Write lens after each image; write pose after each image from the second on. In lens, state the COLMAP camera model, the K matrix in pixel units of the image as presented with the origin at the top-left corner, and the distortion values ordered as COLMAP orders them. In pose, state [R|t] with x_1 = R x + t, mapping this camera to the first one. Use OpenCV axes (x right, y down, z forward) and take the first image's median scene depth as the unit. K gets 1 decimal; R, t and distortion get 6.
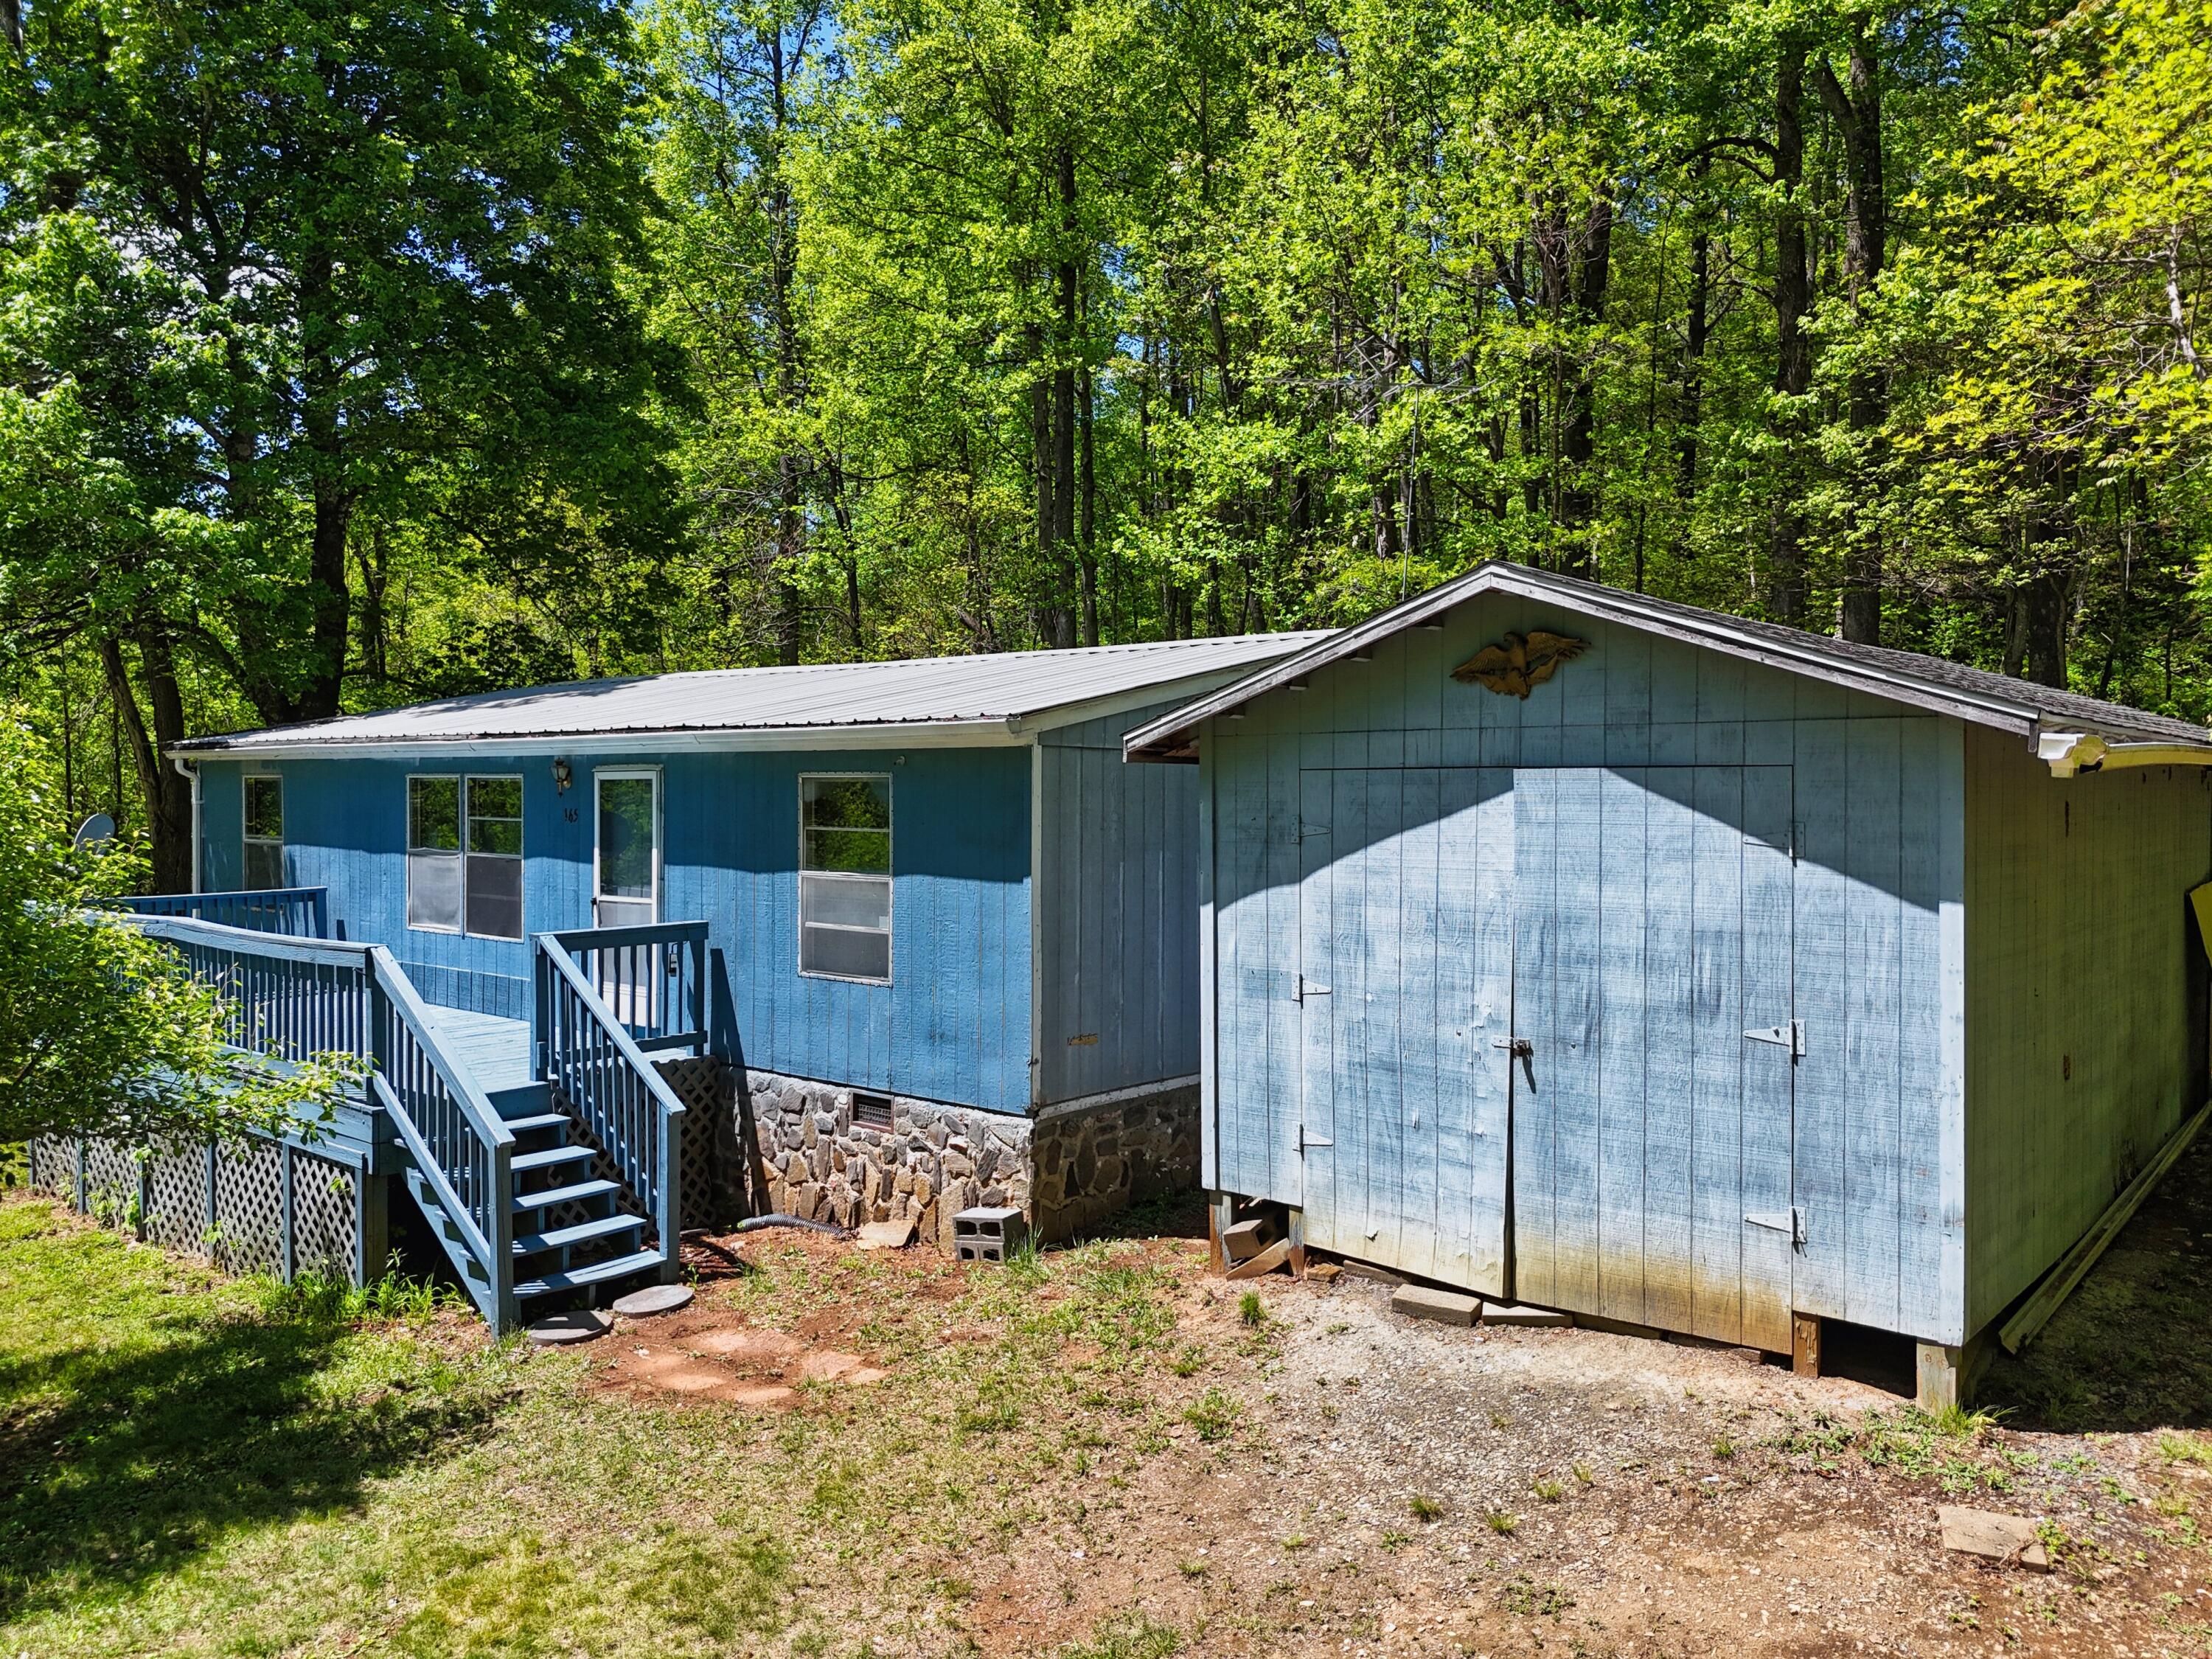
lens RADIAL K [[1670.6, 0, 1111.7], [0, 1670.6, 841.1], [0, 0, 1]] dist [0.100256, -0.104349]
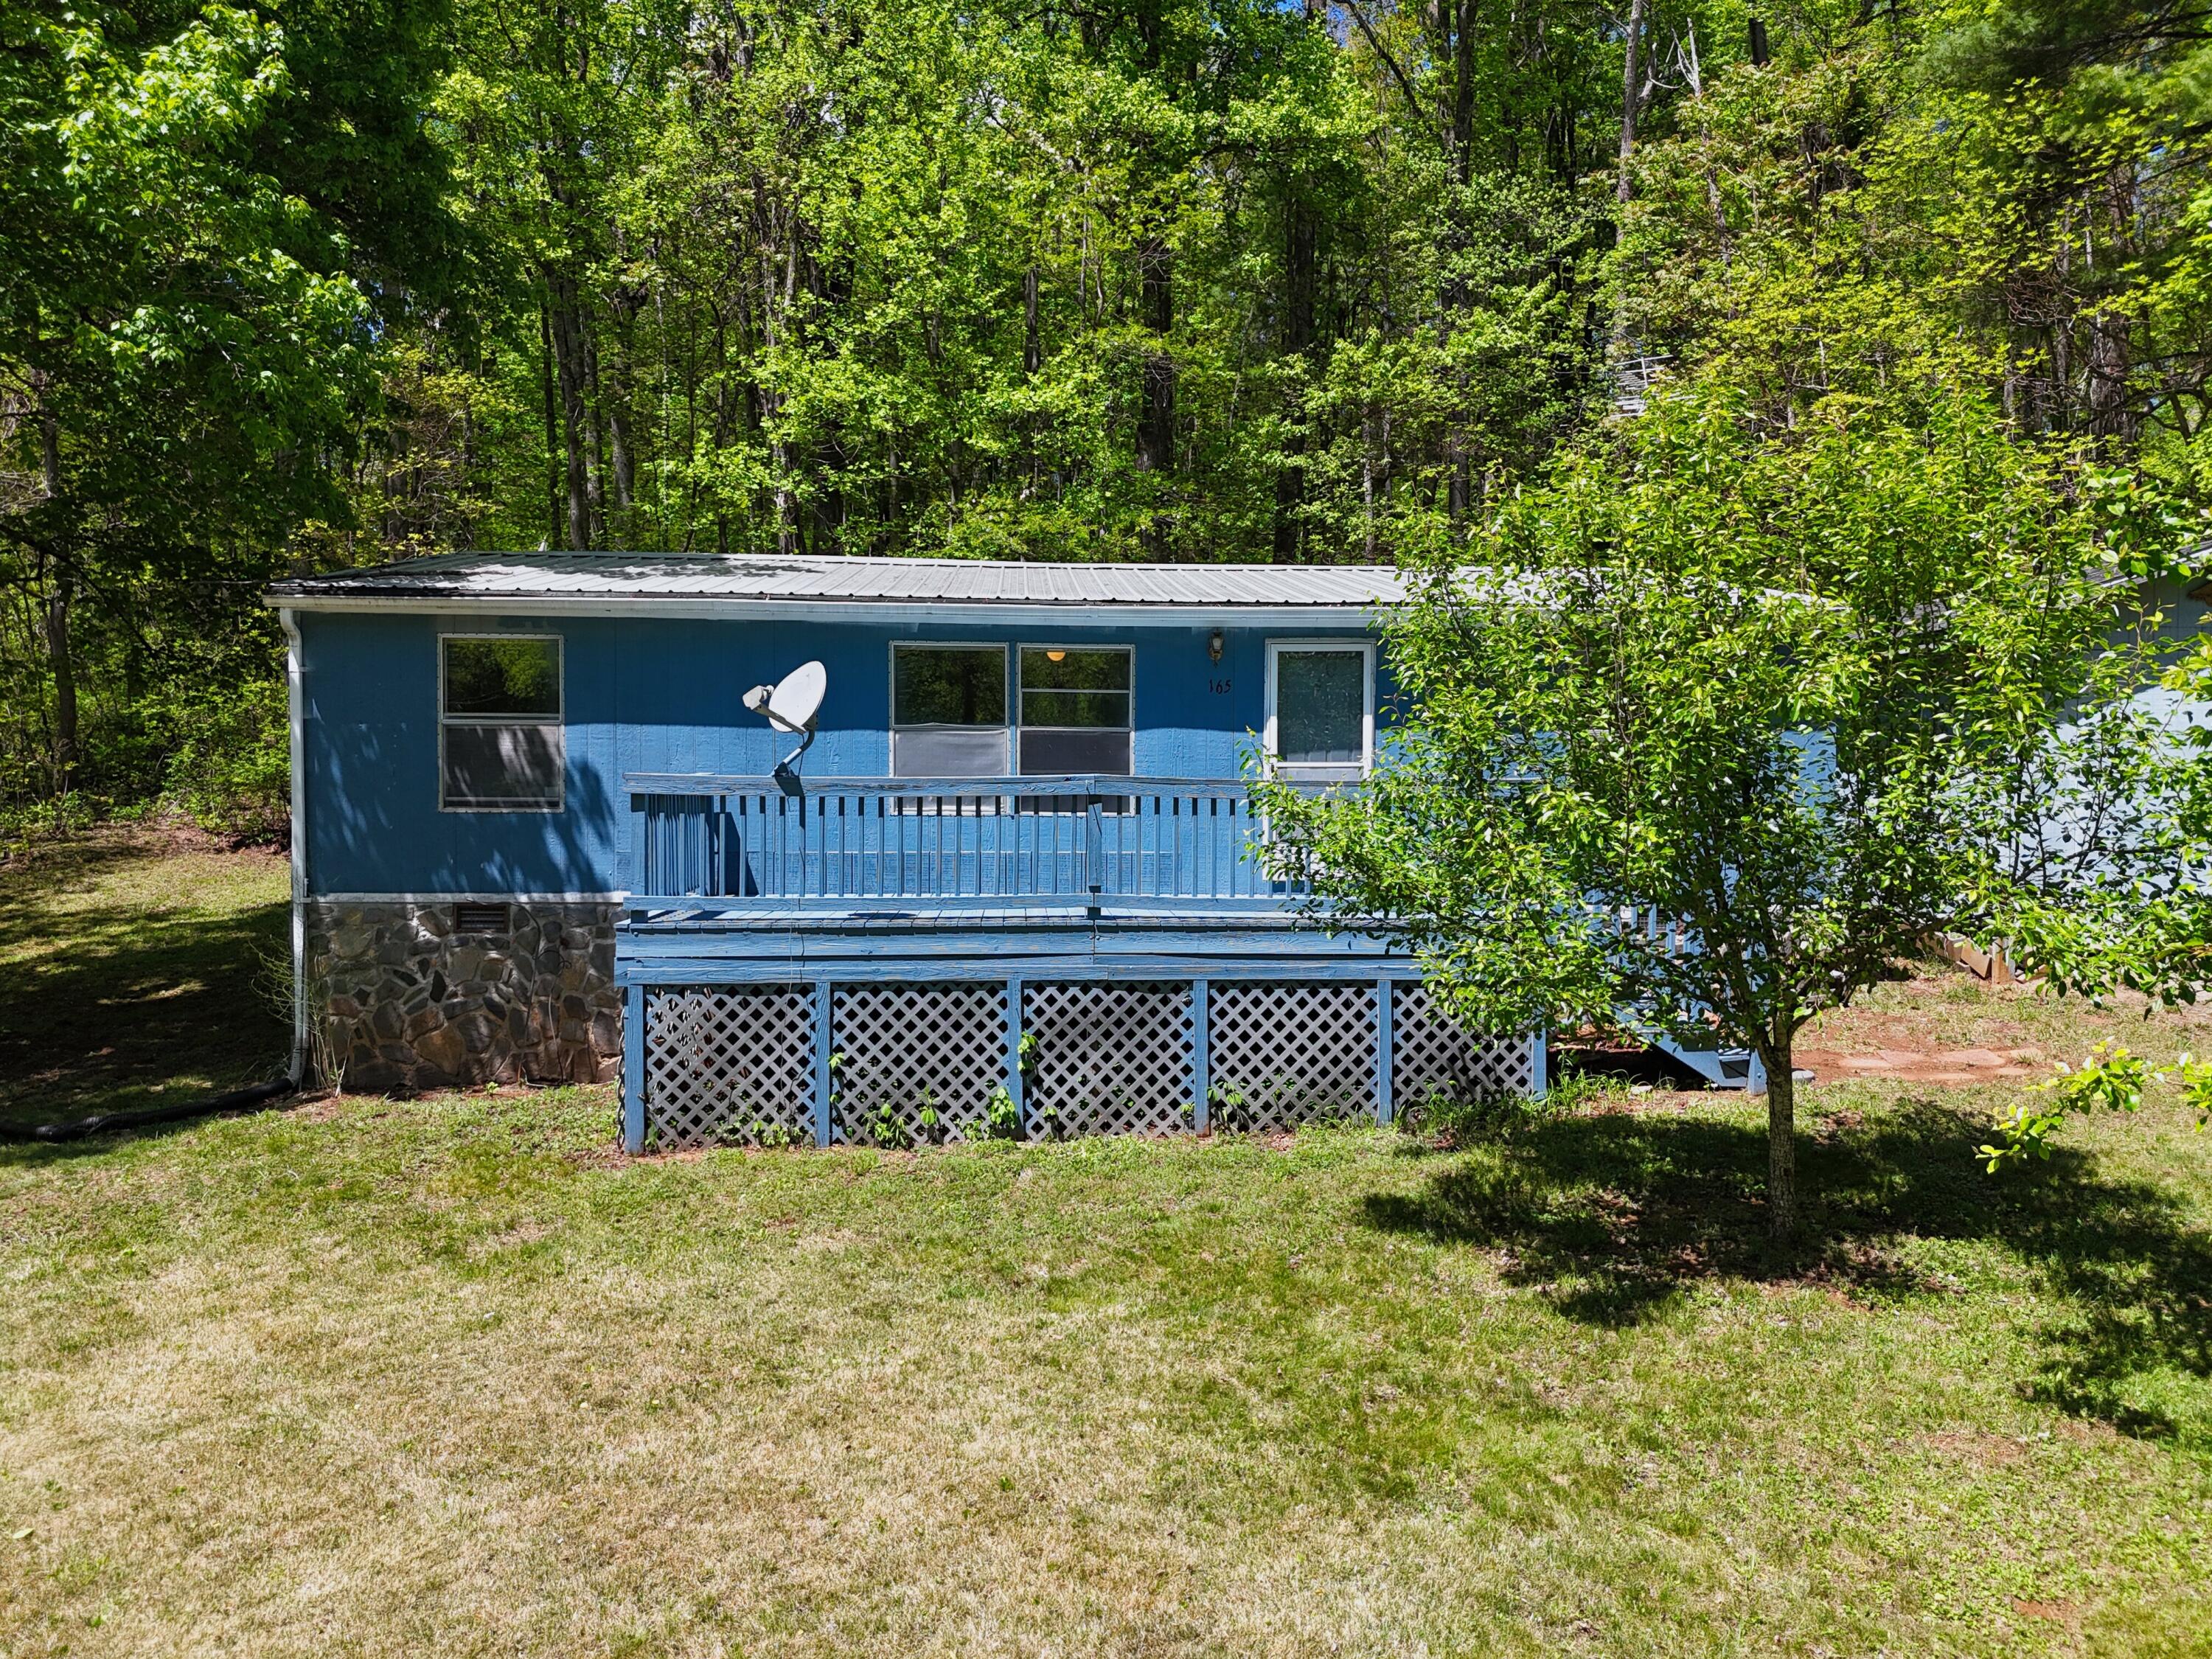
lens RADIAL K [[1641.8, 0, 1138.3], [0, 1641.8, 823.2], [0, 0, 1]] dist [0.090150, -0.104989]
pose [[0.709561, -0.017102, 0.704437, -1.360991], [0.019756, 0.999795, 0.004373, 0.080571], [-0.704367, 0.010814, 0.709753, 0.419096]]
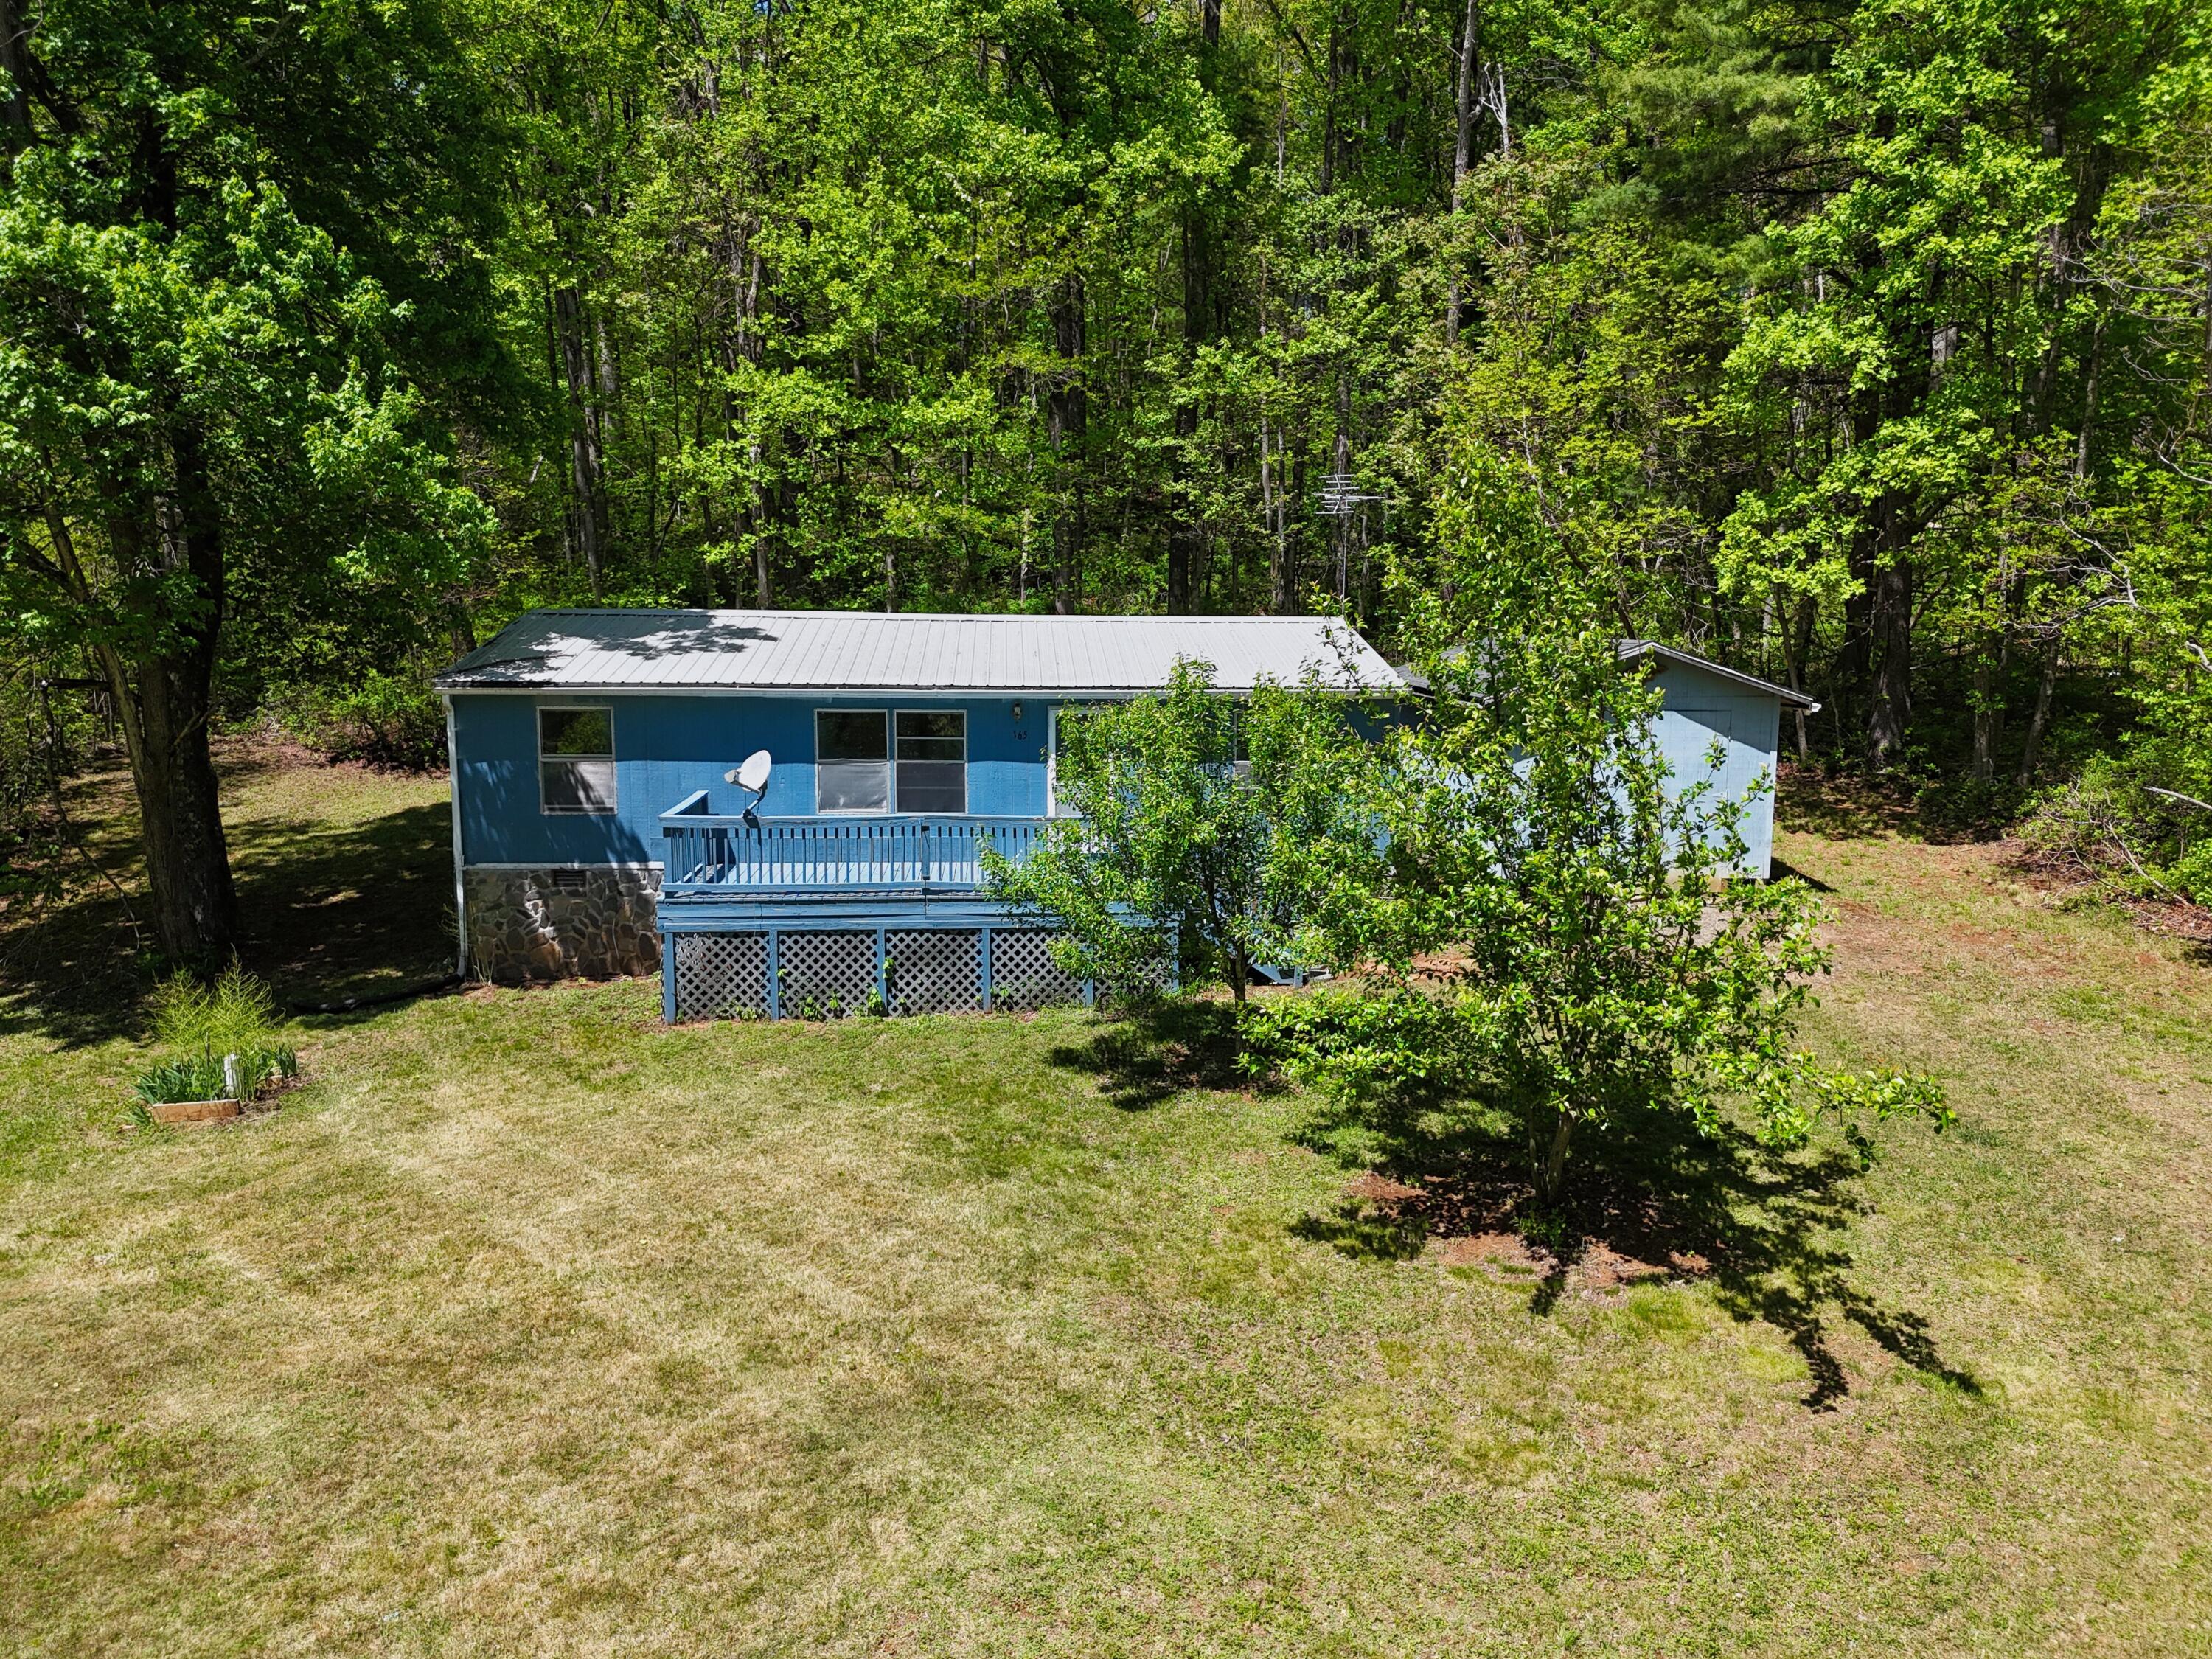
lens RADIAL K [[1674.9, 0, 1161.7], [0, 1674.9, 827.1], [0, 0, 1]] dist [0.138628, -0.257404]
pose [[0.700110, -0.097735, 0.707314, -1.800267], [0.016613, 0.992549, 0.120704, -0.156212], [-0.713841, -0.072756, 0.696518, -0.332969]]
